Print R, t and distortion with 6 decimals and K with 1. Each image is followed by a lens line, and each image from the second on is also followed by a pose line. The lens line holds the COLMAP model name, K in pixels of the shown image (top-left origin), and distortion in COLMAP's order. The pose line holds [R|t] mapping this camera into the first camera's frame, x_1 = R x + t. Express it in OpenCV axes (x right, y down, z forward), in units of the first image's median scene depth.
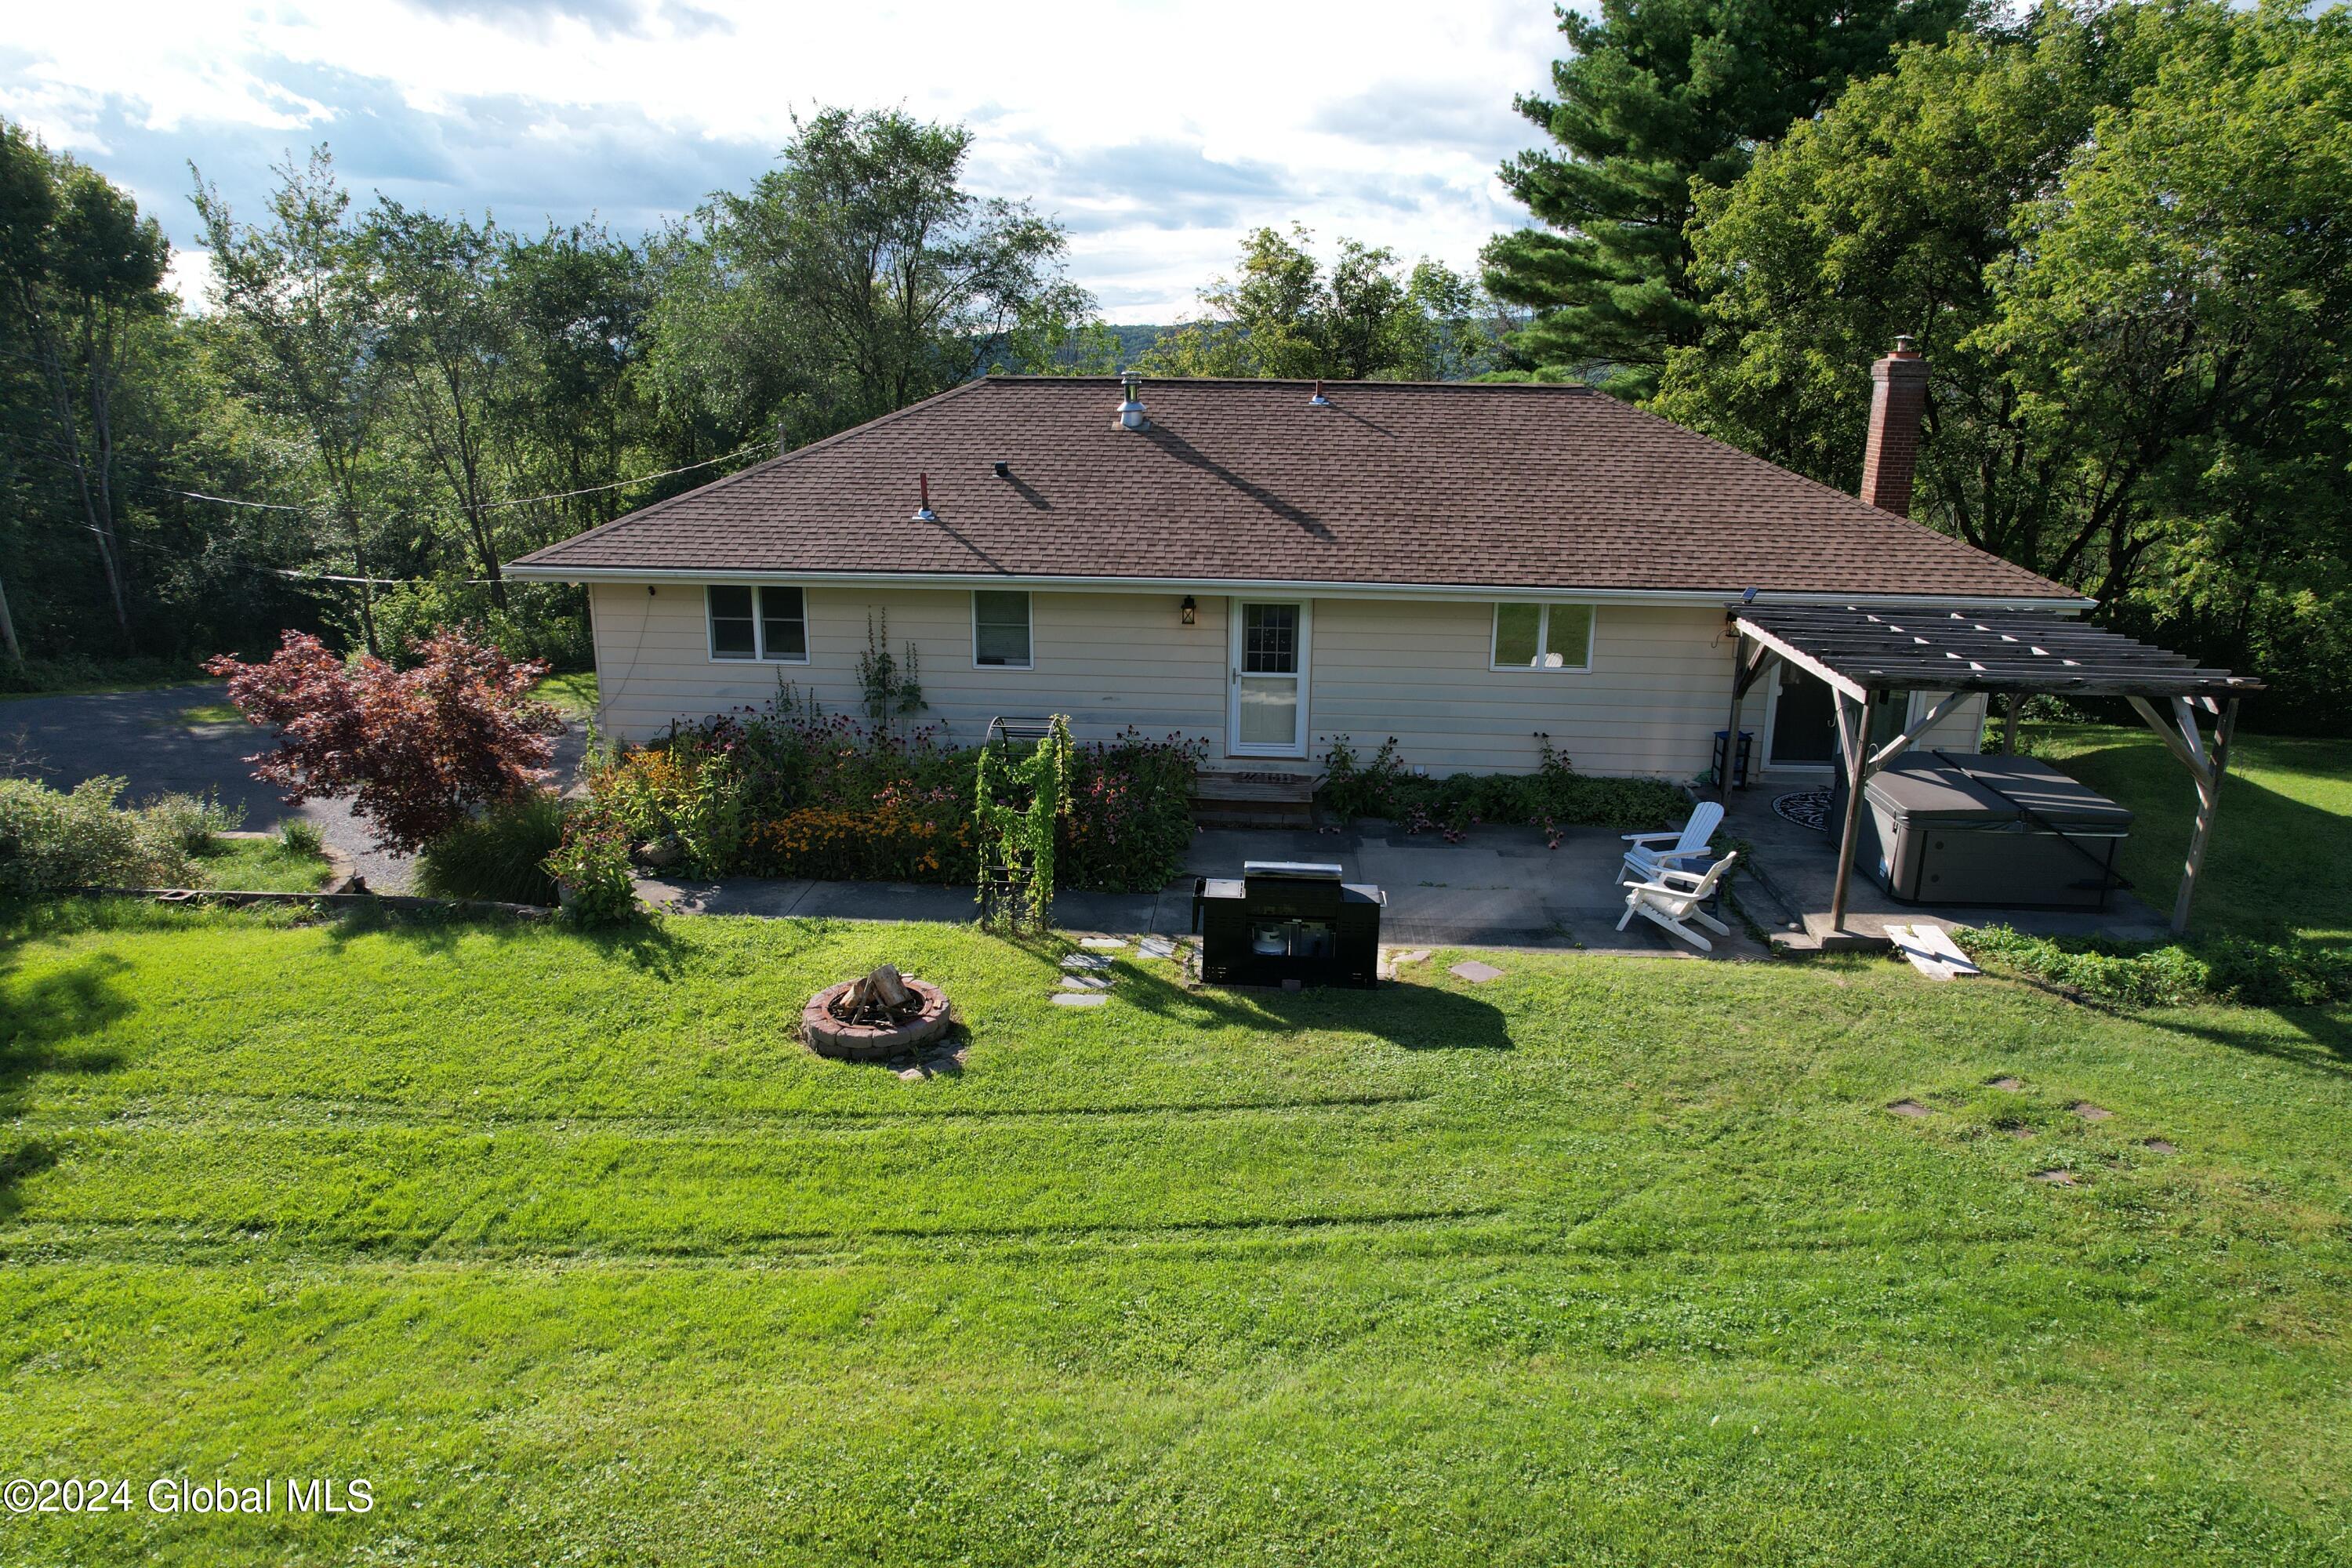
lens RADIAL K [[1501.7, 0, 1173.3], [0, 1501.7, 783.7], [0, 0, 1]] dist [-0.059178, 0.048469]
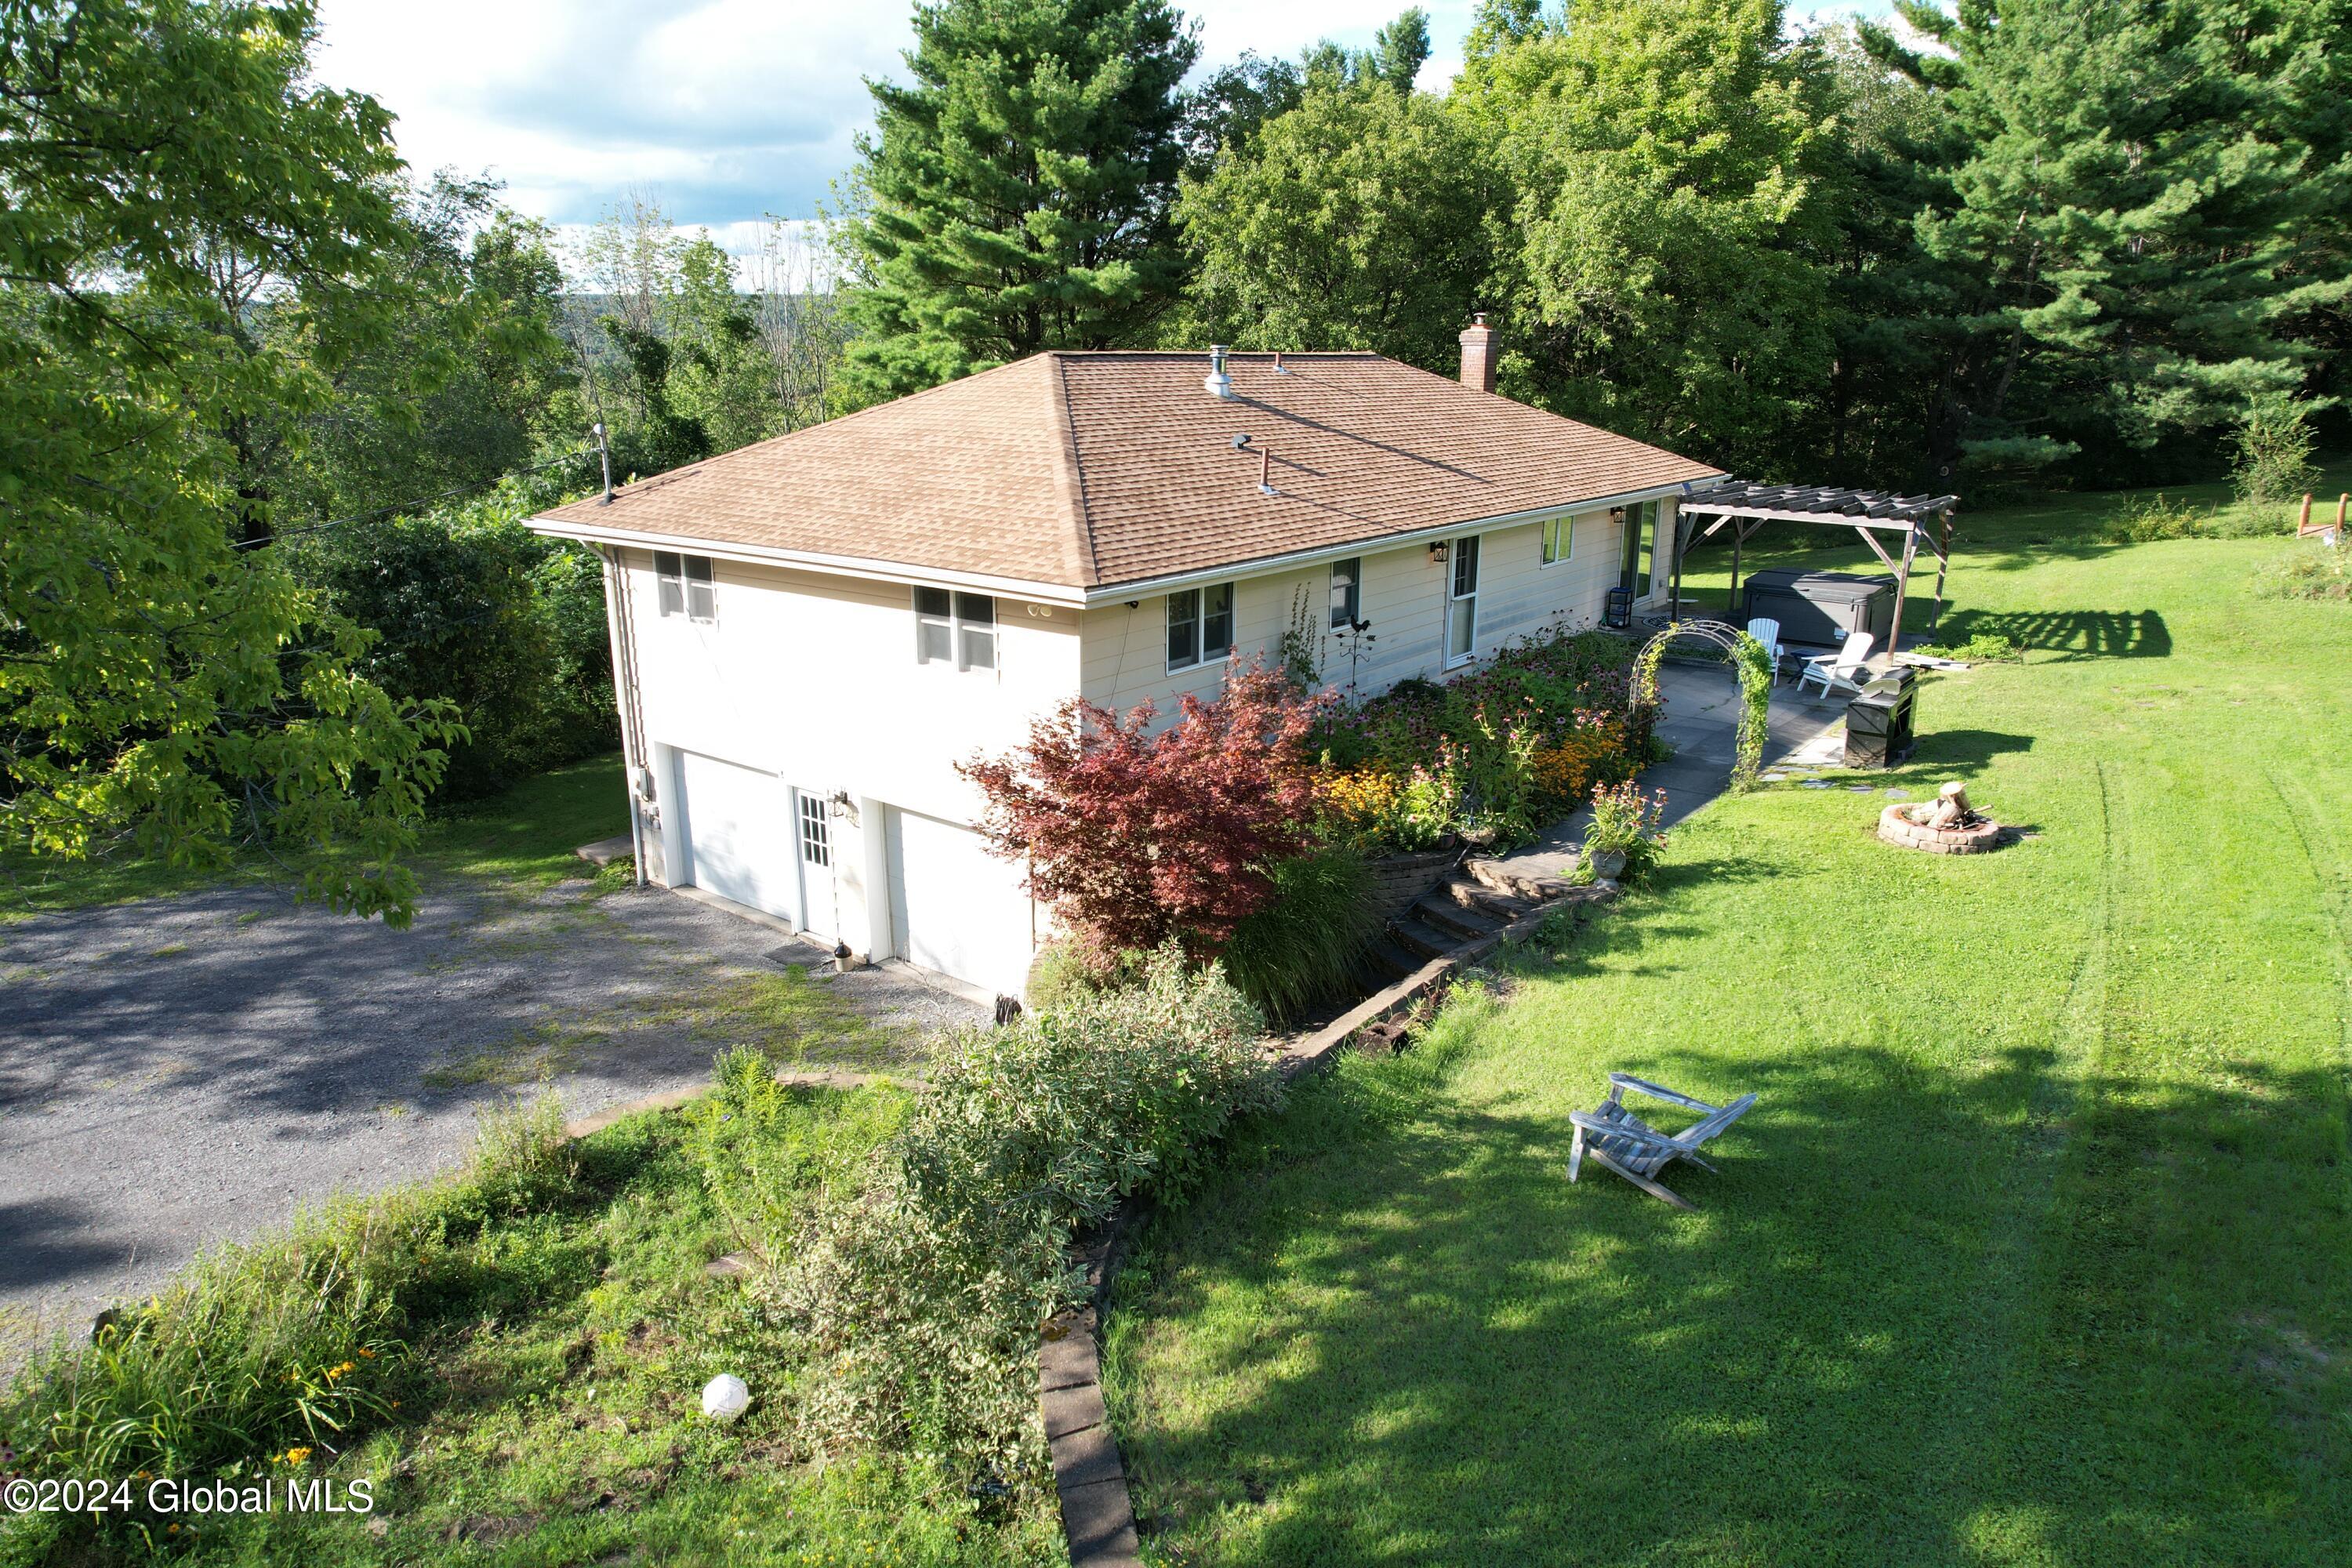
lens RADIAL K [[1501.7, 0, 1161.8], [0, 1501.7, 790.9], [0, 0, 1]] dist [-0.059178, 0.048469]
pose [[0.562431, -0.248029, 0.788767, -0.748144], [0.231917, 0.962977, 0.137441, -0.102259], [-0.793654, 0.105627, 0.599130, 0.342348]]
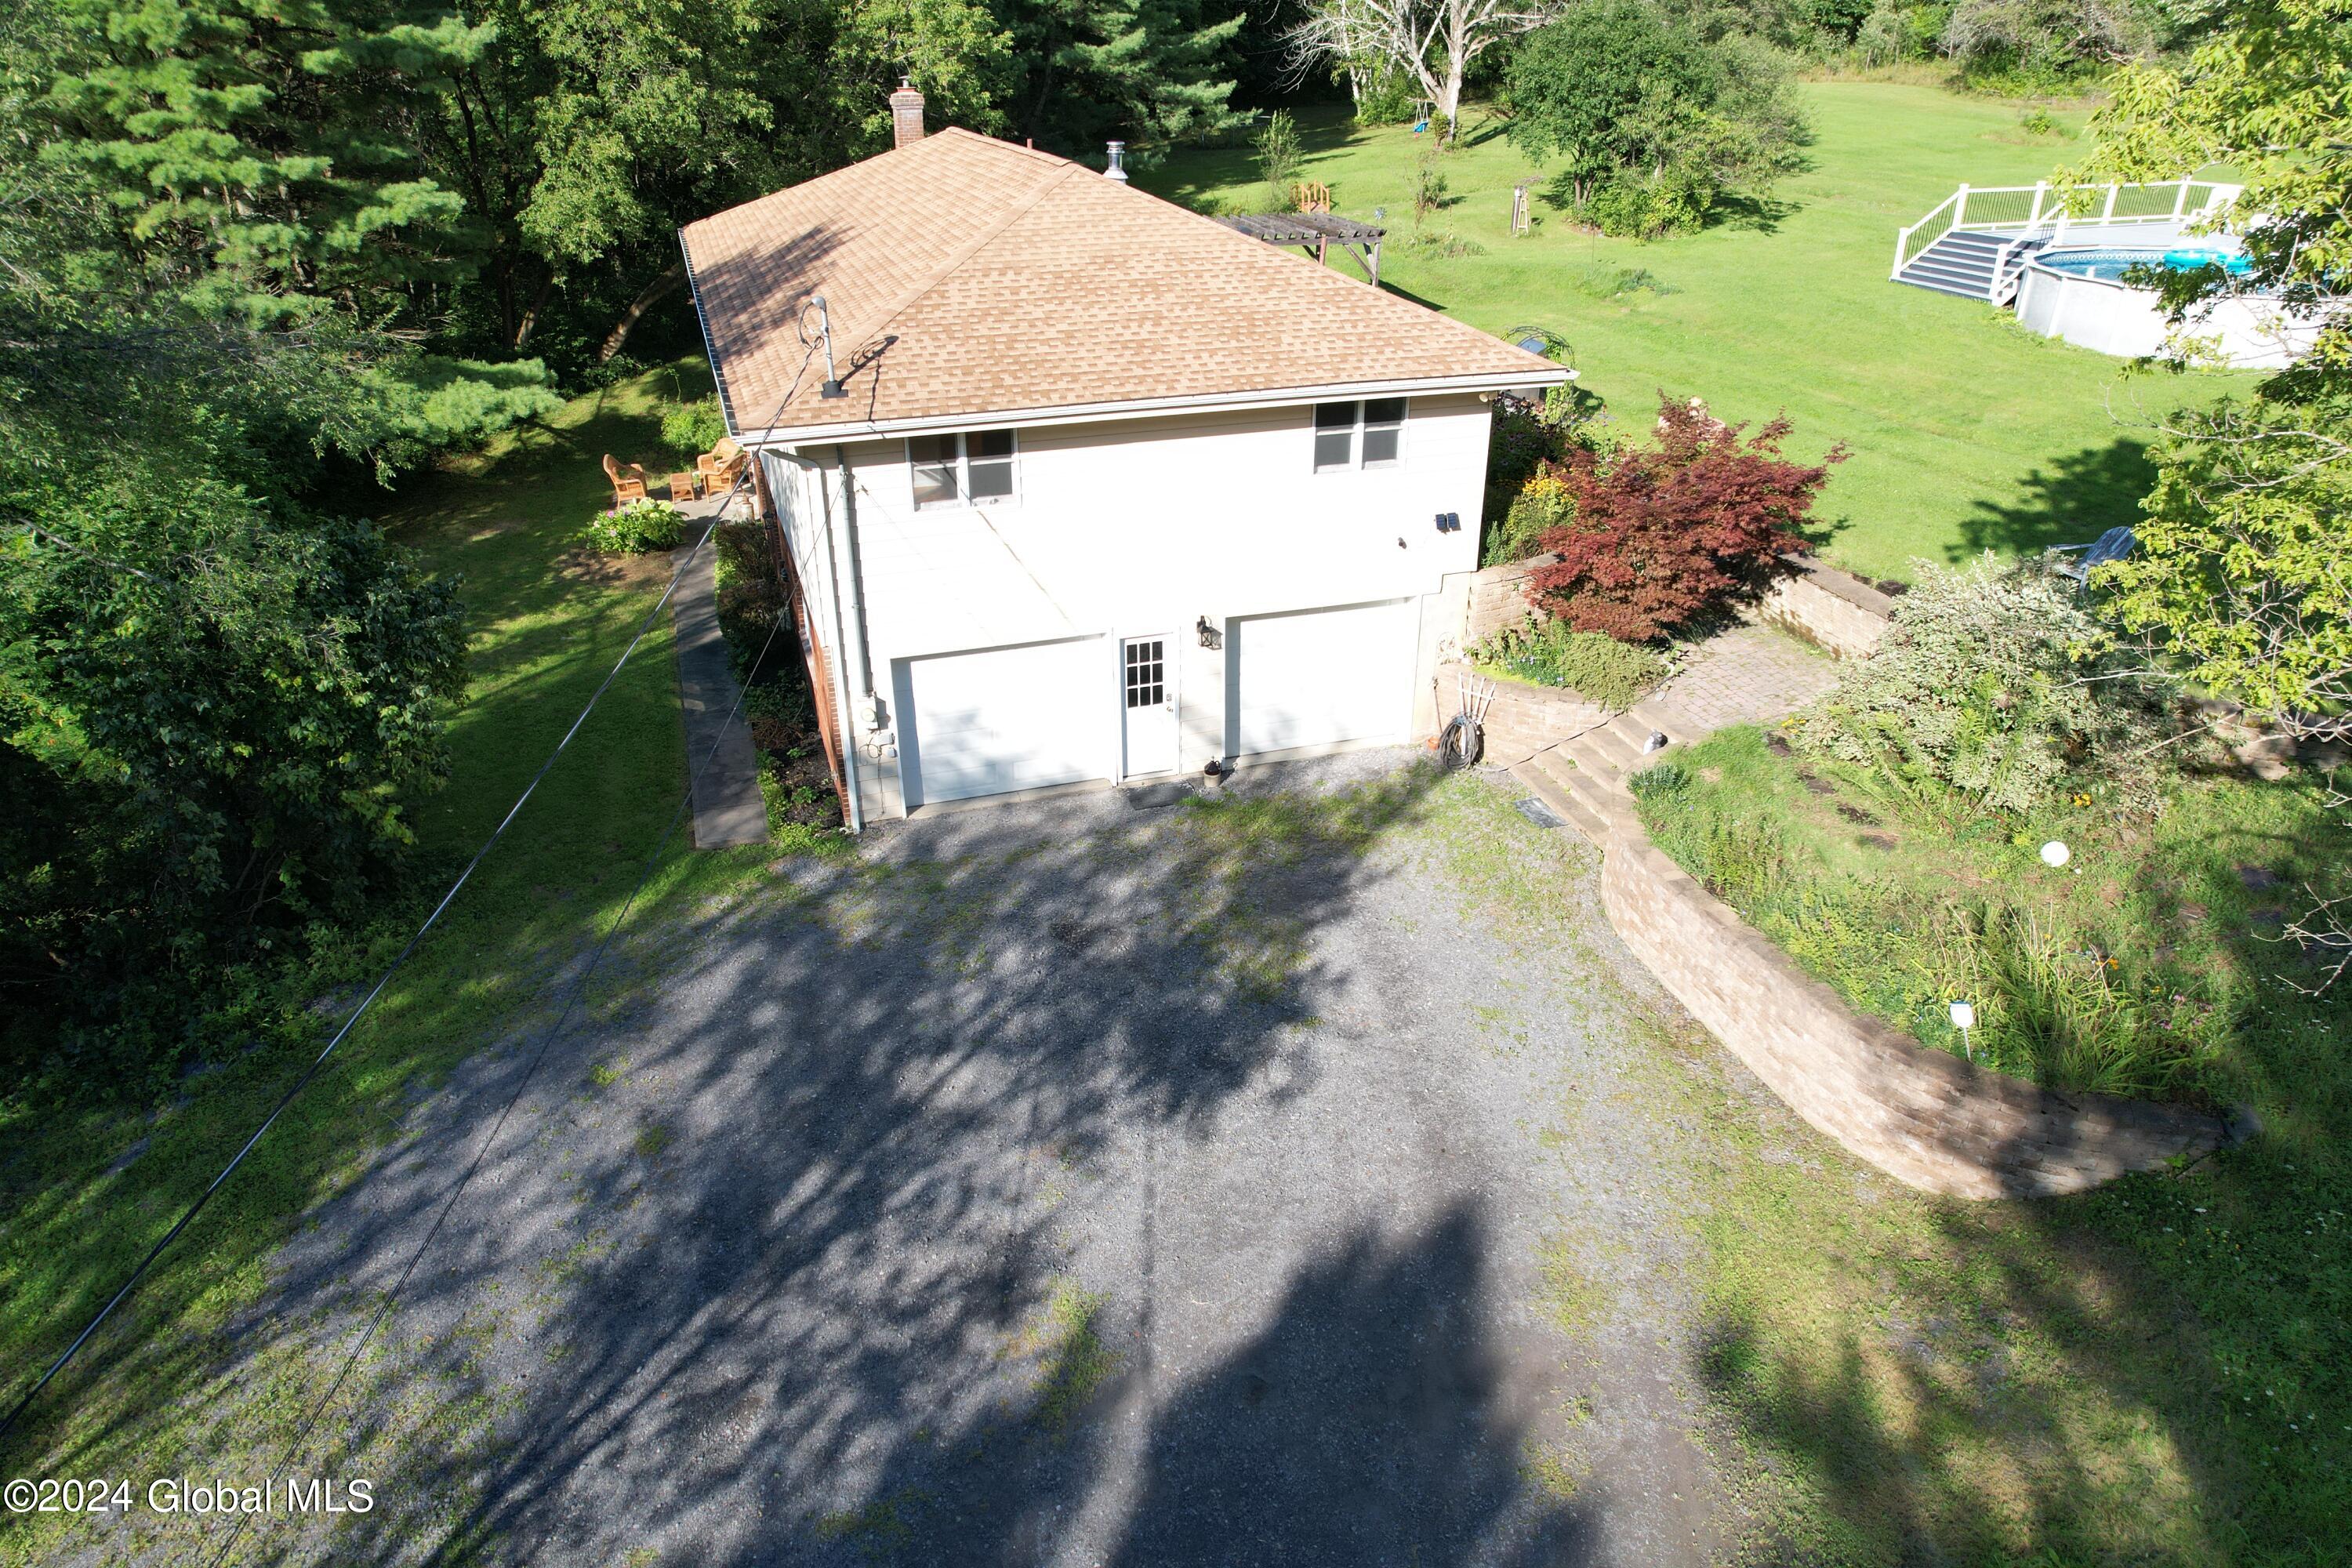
lens RADIAL K [[1501.7, 0, 1184.6], [0, 1501.7, 772.7], [0, 0, 1]] dist [-0.059178, 0.048469]
pose [[-0.372449, -0.429697, 0.822583, -0.911385], [0.251870, 0.806285, 0.535226, -0.377846], [-0.893221, 0.406528, -0.192072, 1.069149]]
